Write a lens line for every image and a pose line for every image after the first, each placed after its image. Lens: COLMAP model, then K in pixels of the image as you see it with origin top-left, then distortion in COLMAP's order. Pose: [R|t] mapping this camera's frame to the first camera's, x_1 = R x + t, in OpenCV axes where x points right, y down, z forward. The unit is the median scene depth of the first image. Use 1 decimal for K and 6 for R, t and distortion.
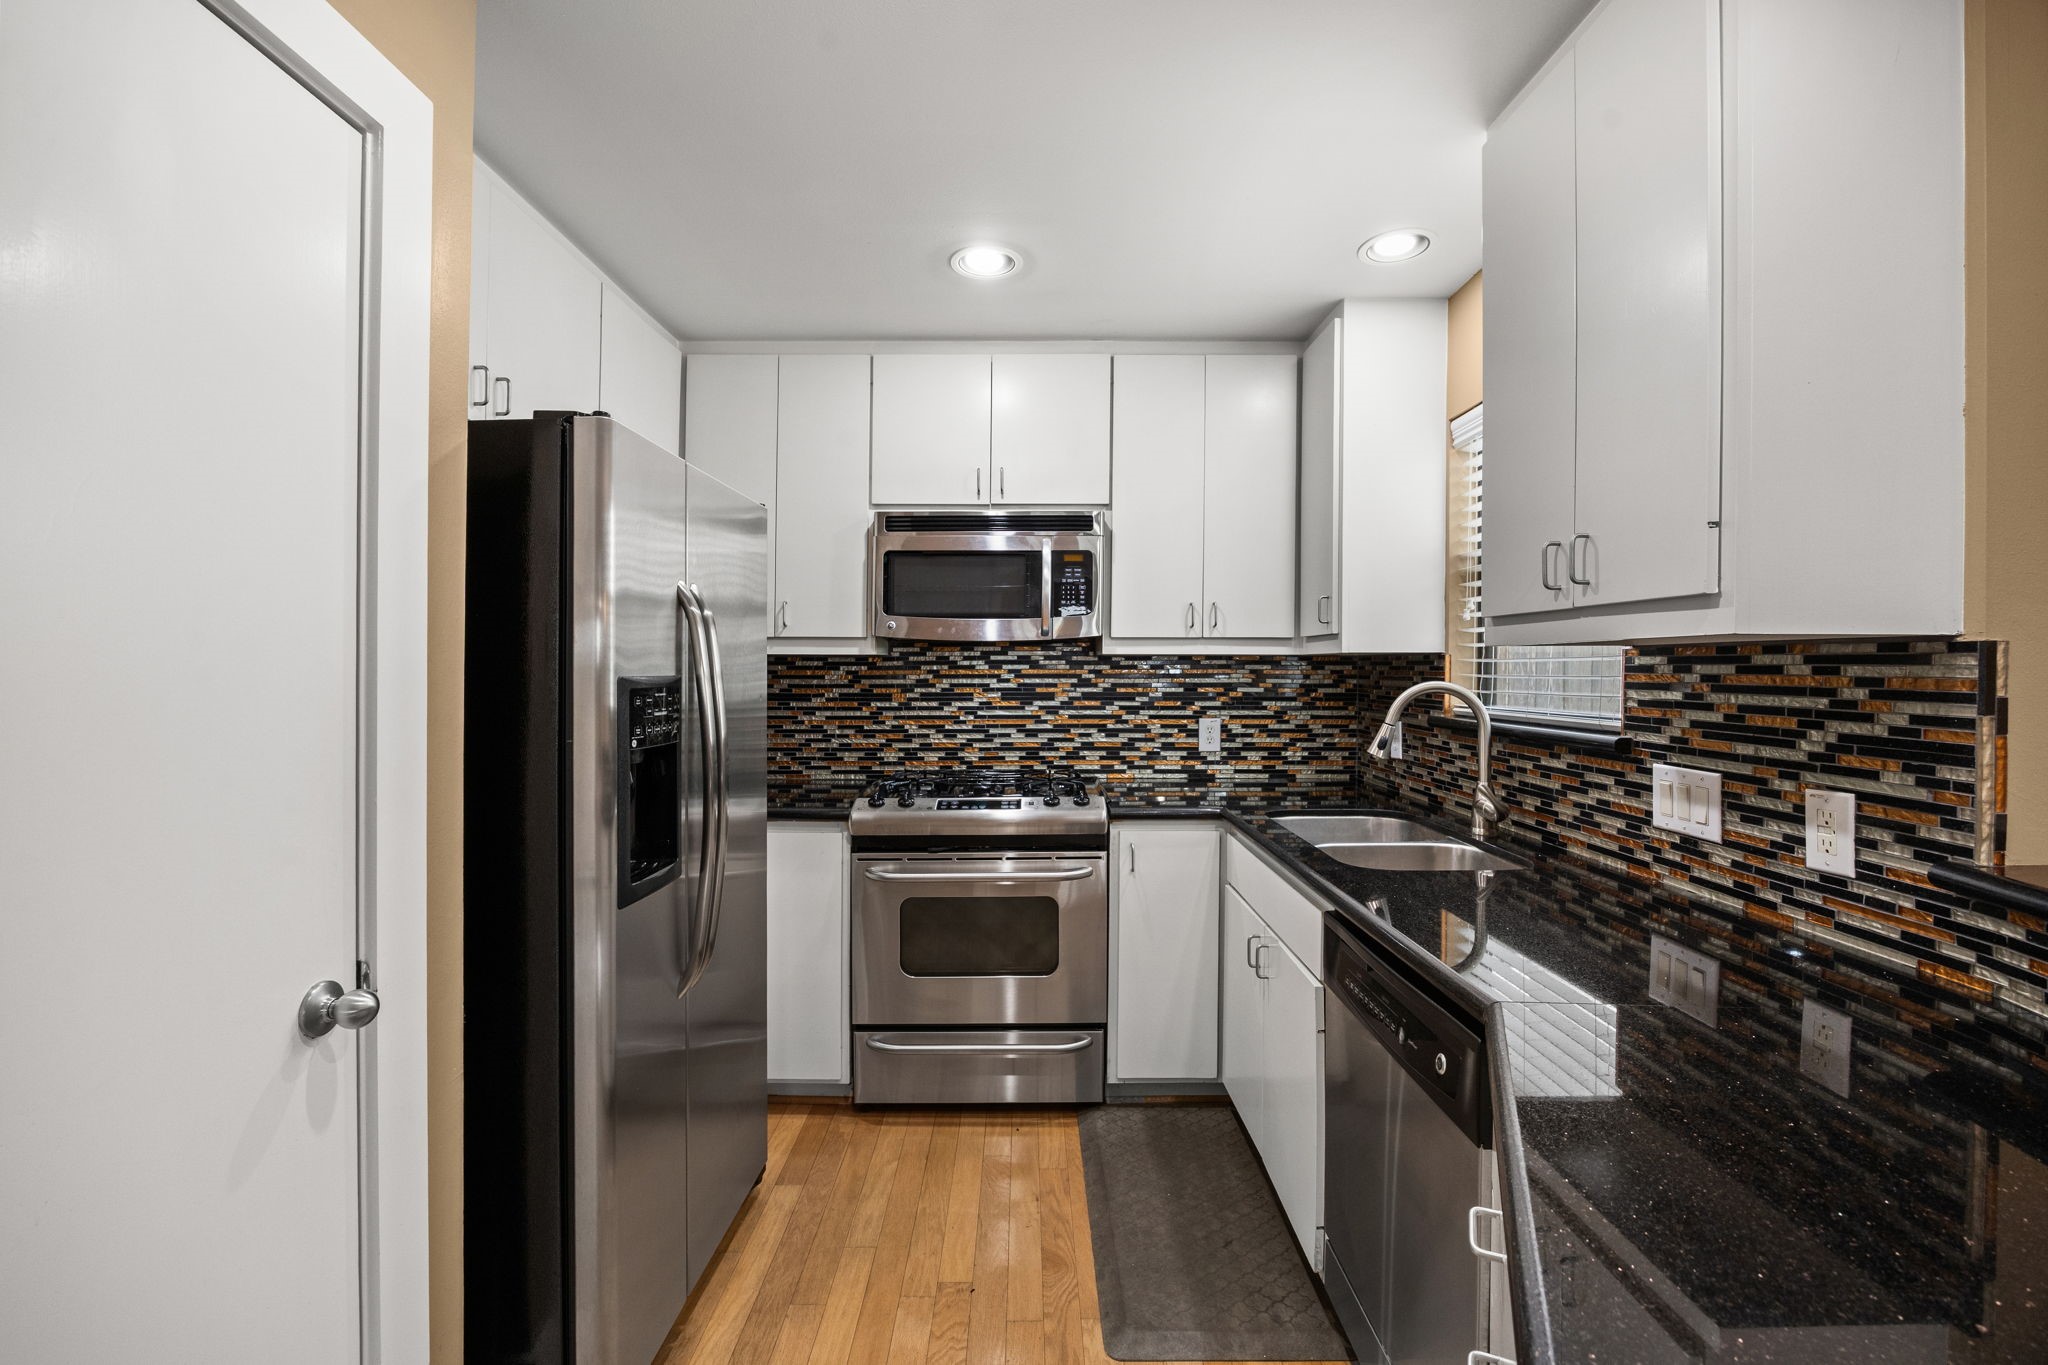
lens RADIAL K [[902.4, 0, 1035.9], [0, 902.4, 669.3], [0, 0, 1]] dist [0.001803, 0.000164]
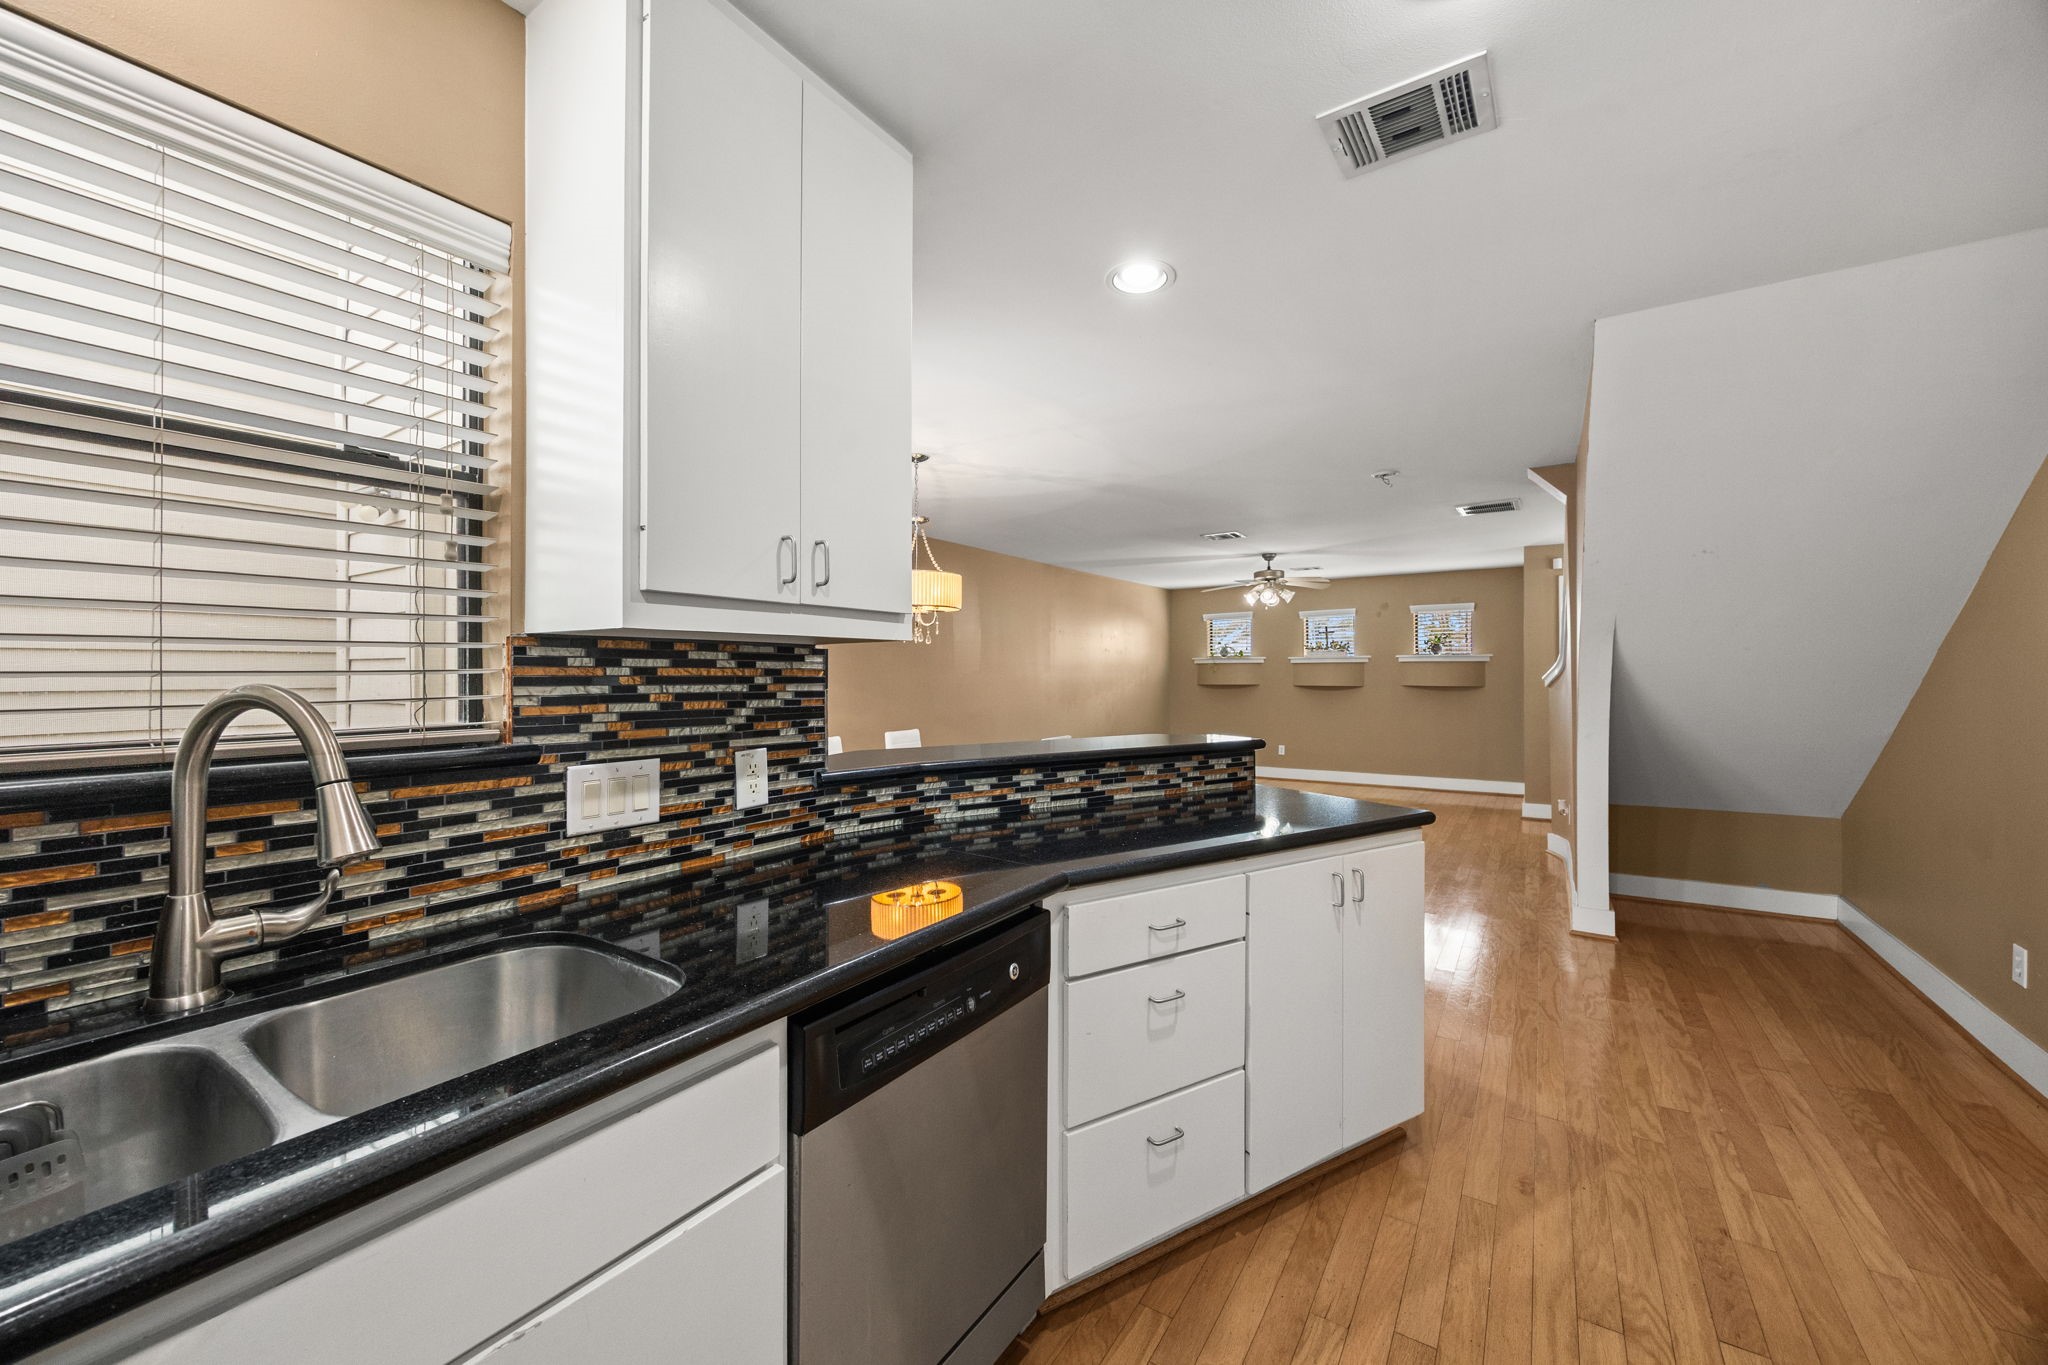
lens RADIAL K [[794.6, 0, 1028.0], [0, 794.6, 677.9], [0, 0, 1]] dist [-0.004946, 0.000195]
pose [[-0.832409, -0.004612, 0.554143, -0.140538], [0.000358, 0.999961, 0.008861, 0.009385], [-0.554162, 0.007574, -0.832374, 1.462571]]
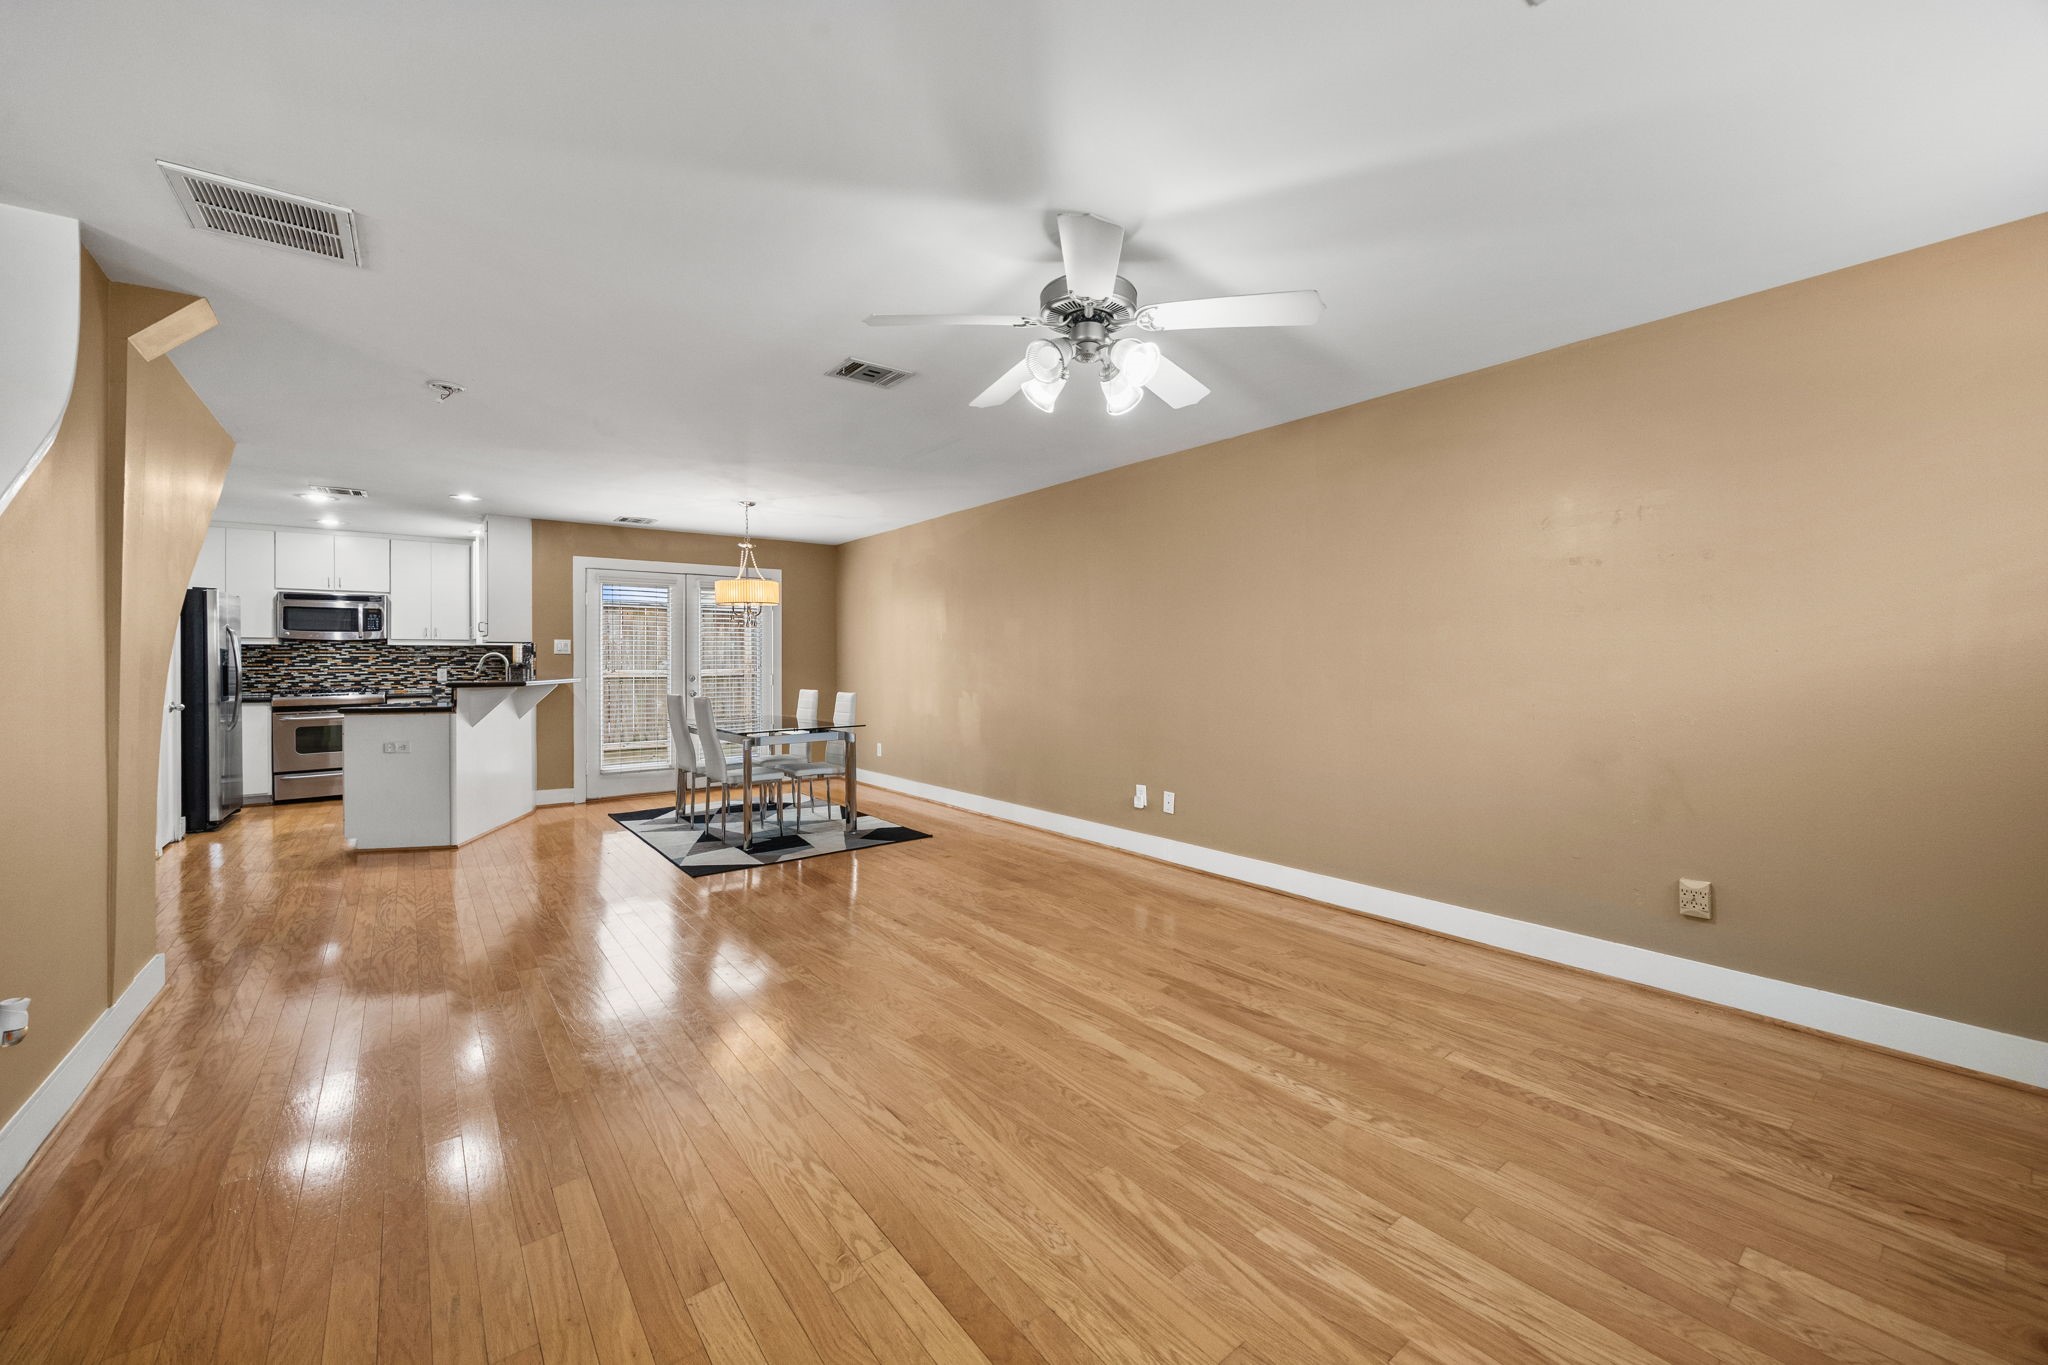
lens RADIAL K [[794.6, 0, 1039.3], [0, 794.6, 667.7], [0, 0, 1]] dist [-0.004946, 0.000195]
pose [[0.783206, -0.009107, 0.621695, 0.223434], [0.005375, 0.999955, 0.007877, 0.079697], [-0.621739, -0.002827, 0.783220, -3.866779]]
